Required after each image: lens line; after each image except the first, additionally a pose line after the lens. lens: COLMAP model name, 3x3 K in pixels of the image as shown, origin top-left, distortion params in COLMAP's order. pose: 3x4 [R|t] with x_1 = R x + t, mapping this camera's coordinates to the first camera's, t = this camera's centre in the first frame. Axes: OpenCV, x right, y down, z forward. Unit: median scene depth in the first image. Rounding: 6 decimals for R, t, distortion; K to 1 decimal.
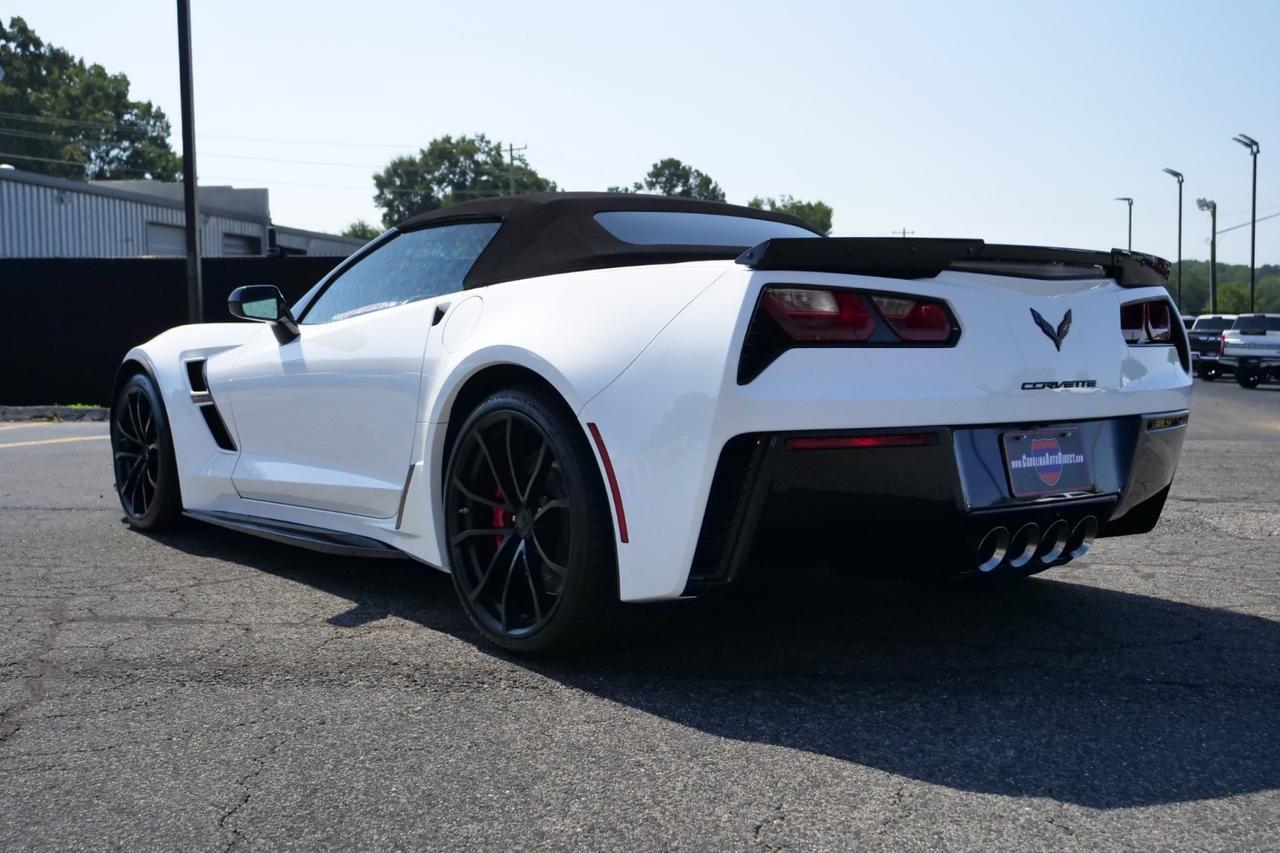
lens RADIAL K [[1671.2, 0, 640.2], [0, 1671.2, 443.2], [0, 0, 1]] dist [0.003020, -0.000460]
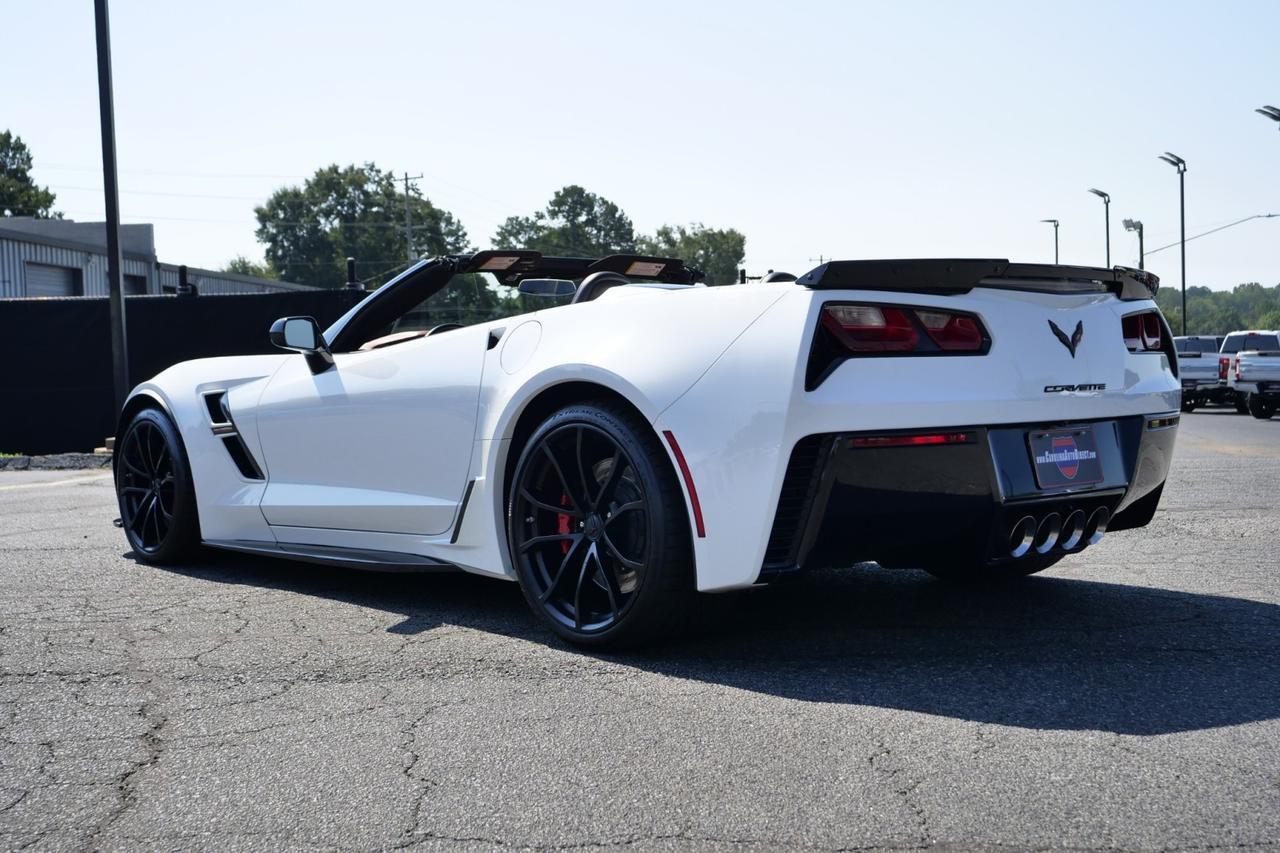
lens RADIAL K [[1851.3, 0, 644.1], [0, 1851.3, 454.9], [0, 0, 1]] dist [0.015382, 0.036675]
pose [[0.996809, -0.025390, 0.075684, -0.111267], [0.027143, 0.999385, -0.022222, 0.024931], [-0.075073, 0.024206, 0.996884, -0.179328]]
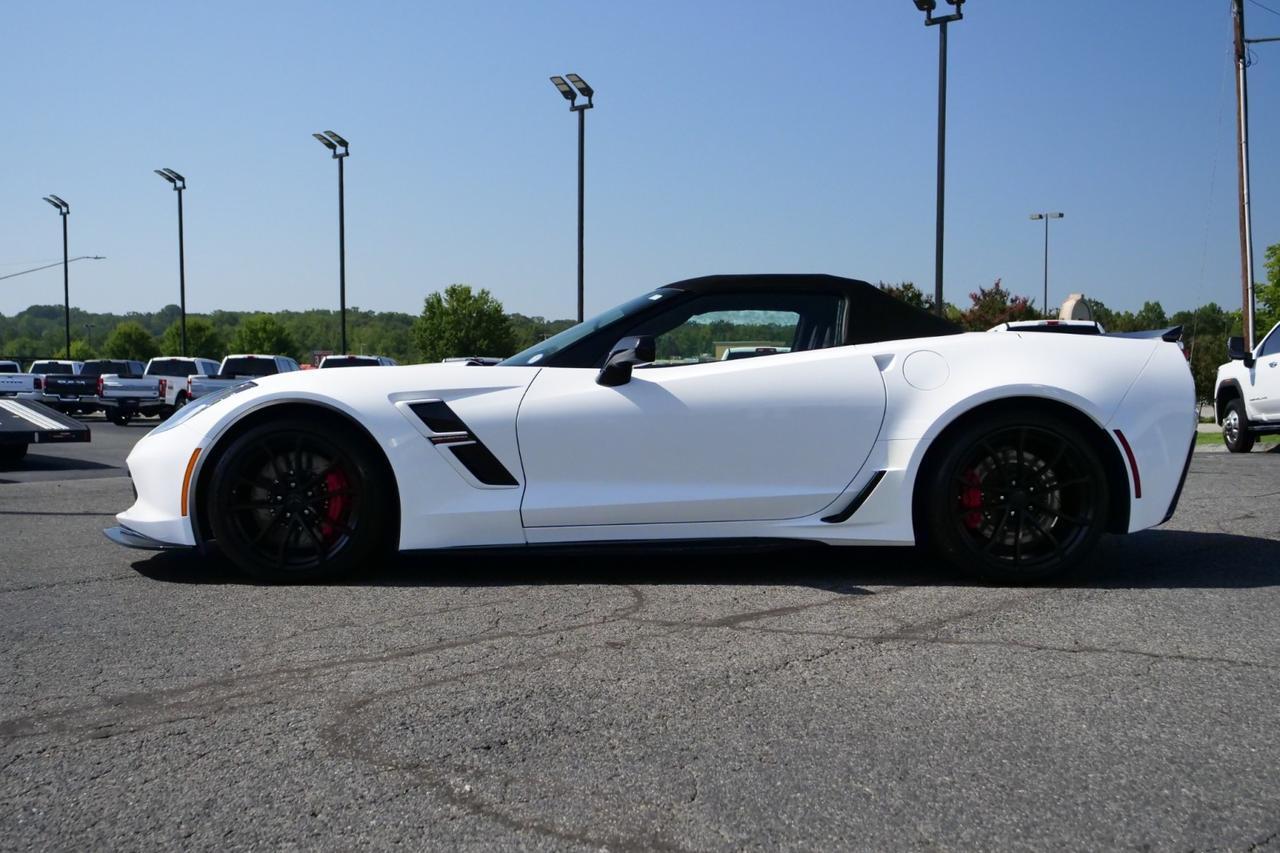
lens RADIAL K [[1633.7, 0, 635.6], [0, 1633.7, 455.5], [0, 0, 1]] dist [0.003361, 0.011871]
pose [[0.523366, -0.044039, 0.850969, -1.336054], [0.059286, 0.998125, 0.015193, -0.031622], [-0.850043, 0.042499, 0.524996, 0.451000]]
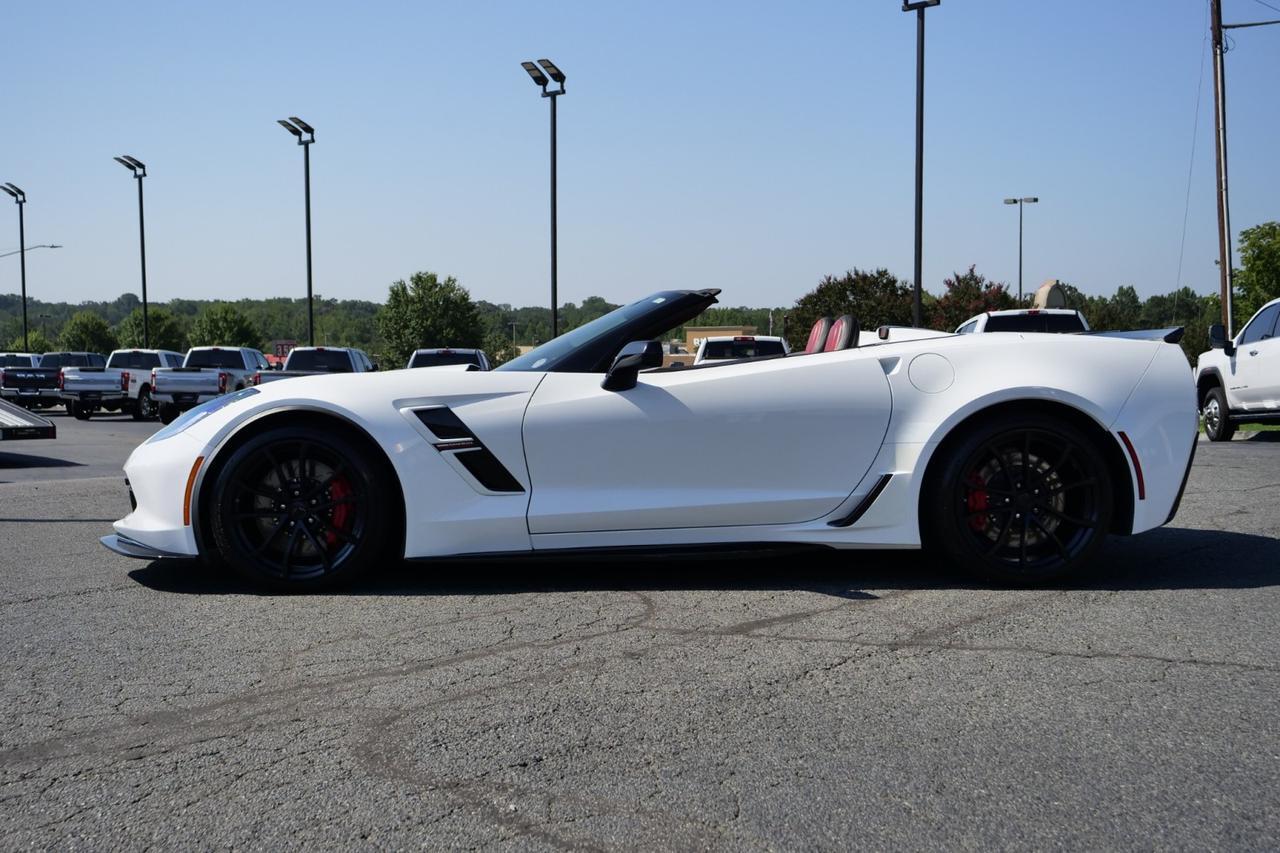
lens RADIAL K [[1671.2, 0, 640.2], [0, 1671.2, 443.2], [0, 0, 1]] dist [0.003020, -0.000460]
pose [[0.499247, -0.048941, 0.865076, -1.374326], [0.065098, 0.997700, 0.018876, -0.050698], [-0.864011, 0.046891, 0.501285, 0.470587]]
